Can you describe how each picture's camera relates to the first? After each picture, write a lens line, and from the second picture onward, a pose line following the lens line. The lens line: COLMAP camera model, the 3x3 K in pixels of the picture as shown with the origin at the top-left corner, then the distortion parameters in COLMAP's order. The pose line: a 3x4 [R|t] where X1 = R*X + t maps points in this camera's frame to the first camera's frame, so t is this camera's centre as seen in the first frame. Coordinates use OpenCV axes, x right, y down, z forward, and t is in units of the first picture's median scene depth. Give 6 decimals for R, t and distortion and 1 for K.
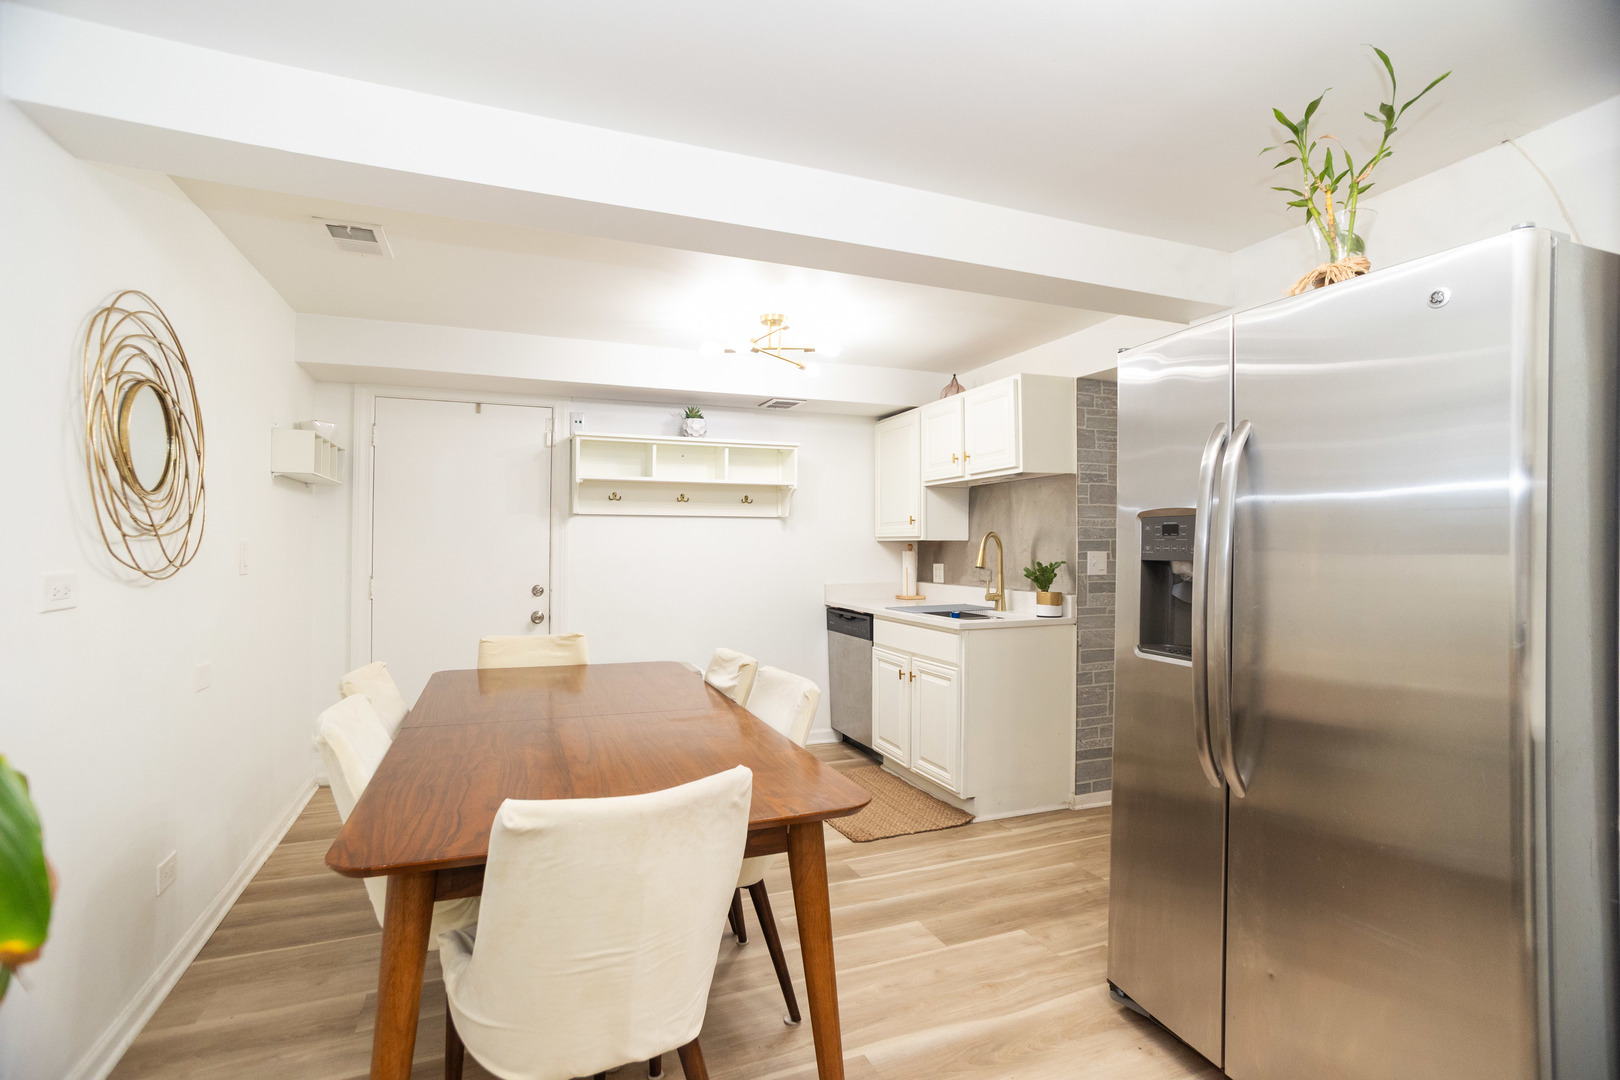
lens RADIAL K [[777.2, 0, 807.1], [0, 777.2, 543.6], [0, 0, 1]] dist [-0.075648, 0.048708]
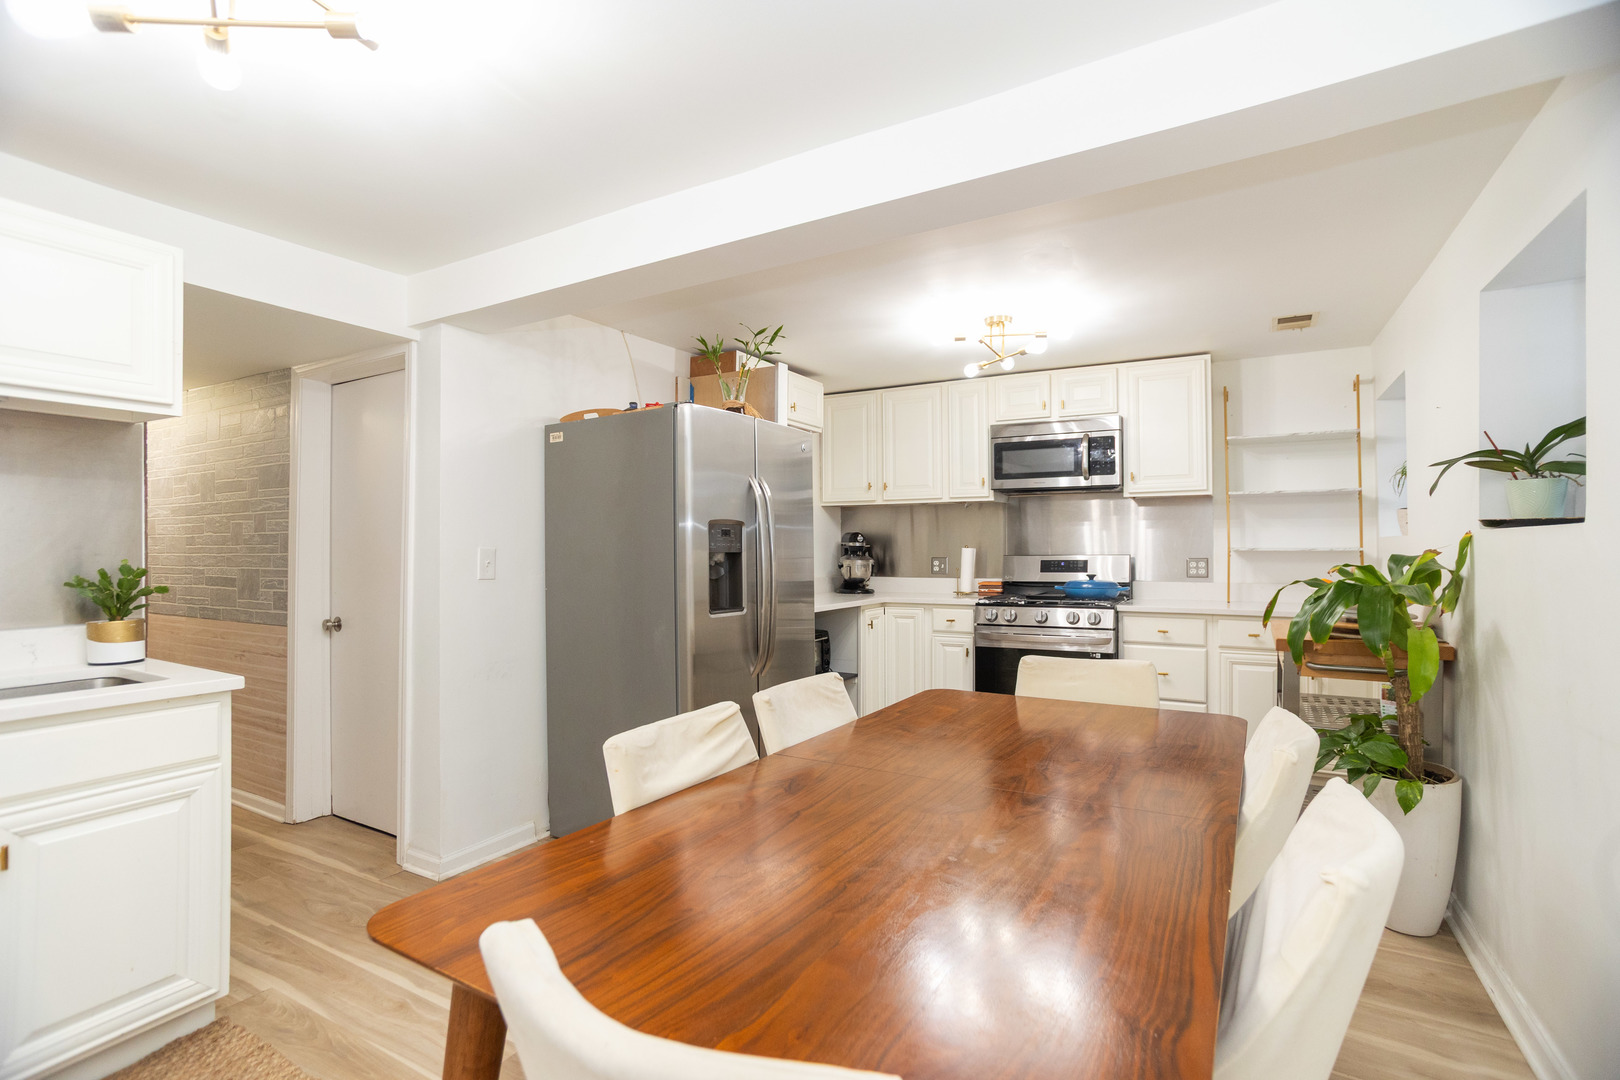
lens RADIAL K [[777.2, 0, 807.1], [0, 777.2, 543.6], [0, 0, 1]] dist [-0.075648, 0.048708]
pose [[-0.617750, 0.002807, 0.786369, -0.530439], [-0.003958, 0.999970, -0.006679, 0.008438], [-0.786364, -0.007239, -0.617721, 1.097389]]
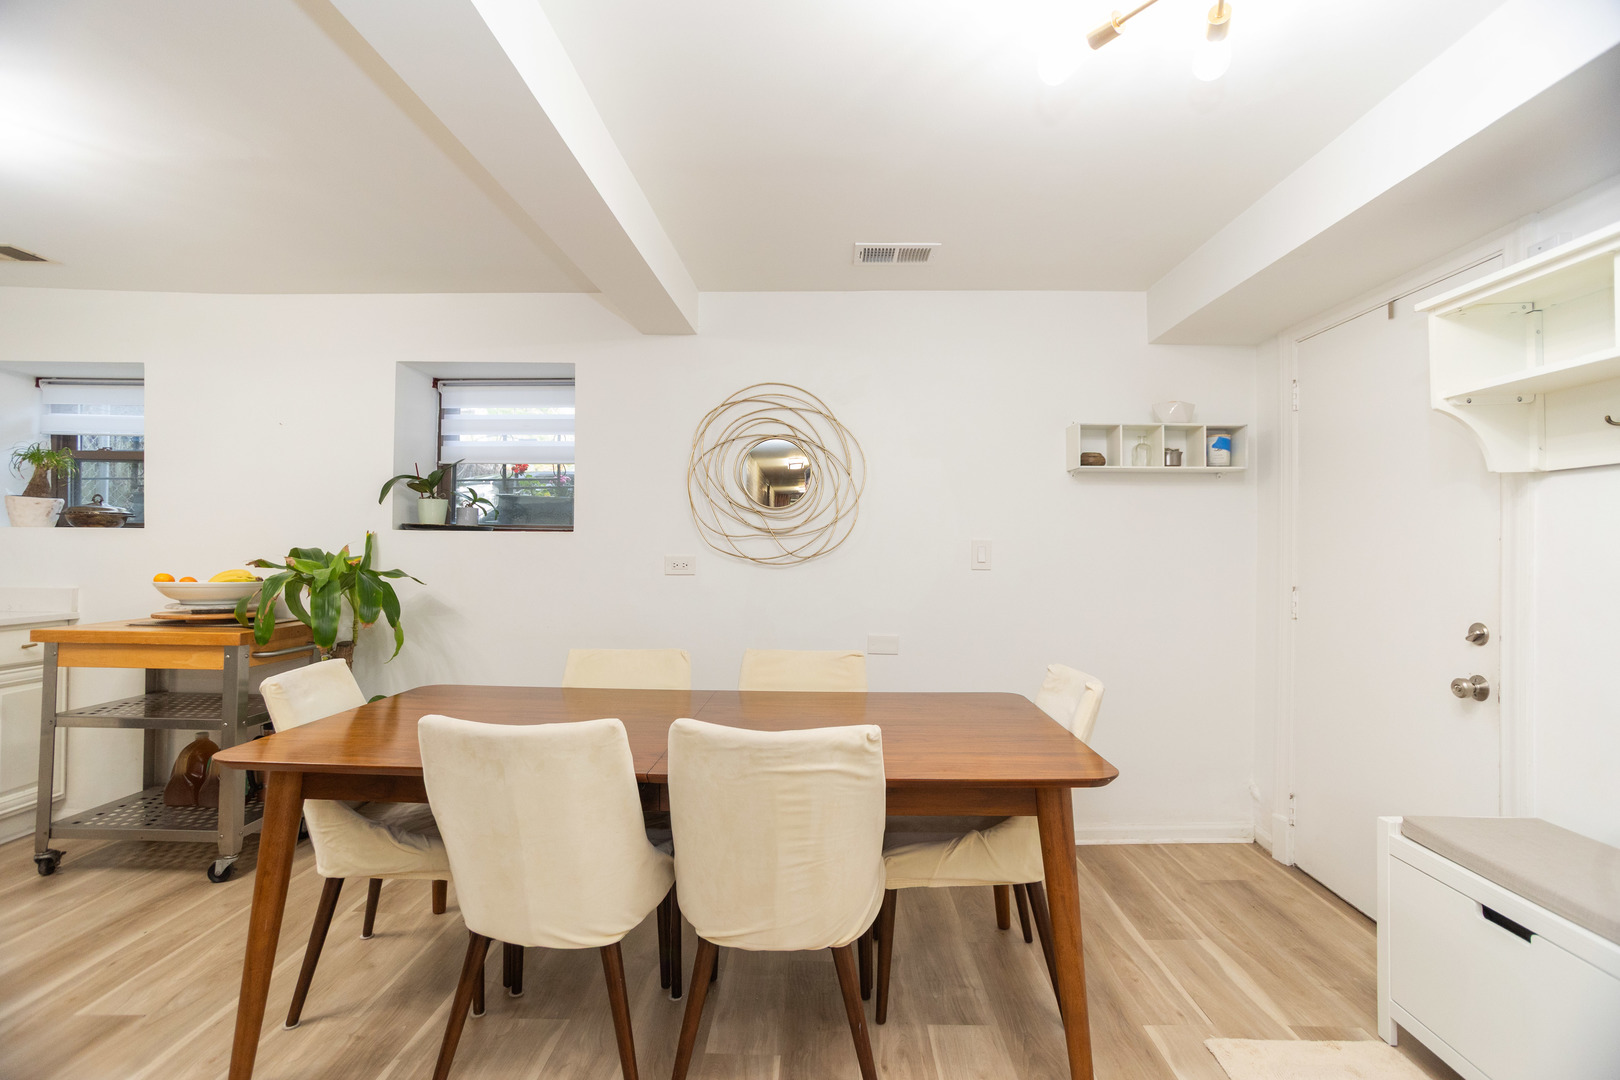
lens RADIAL K [[777.2, 0, 807.1], [0, 777.2, 543.6], [0, 0, 1]] dist [-0.075648, 0.048708]
pose [[-0.393158, -0.014295, -0.919360, 0.356376], [-0.006486, 0.999897, -0.012774, 0.014997], [0.919448, 0.000941, -0.393211, 1.059943]]
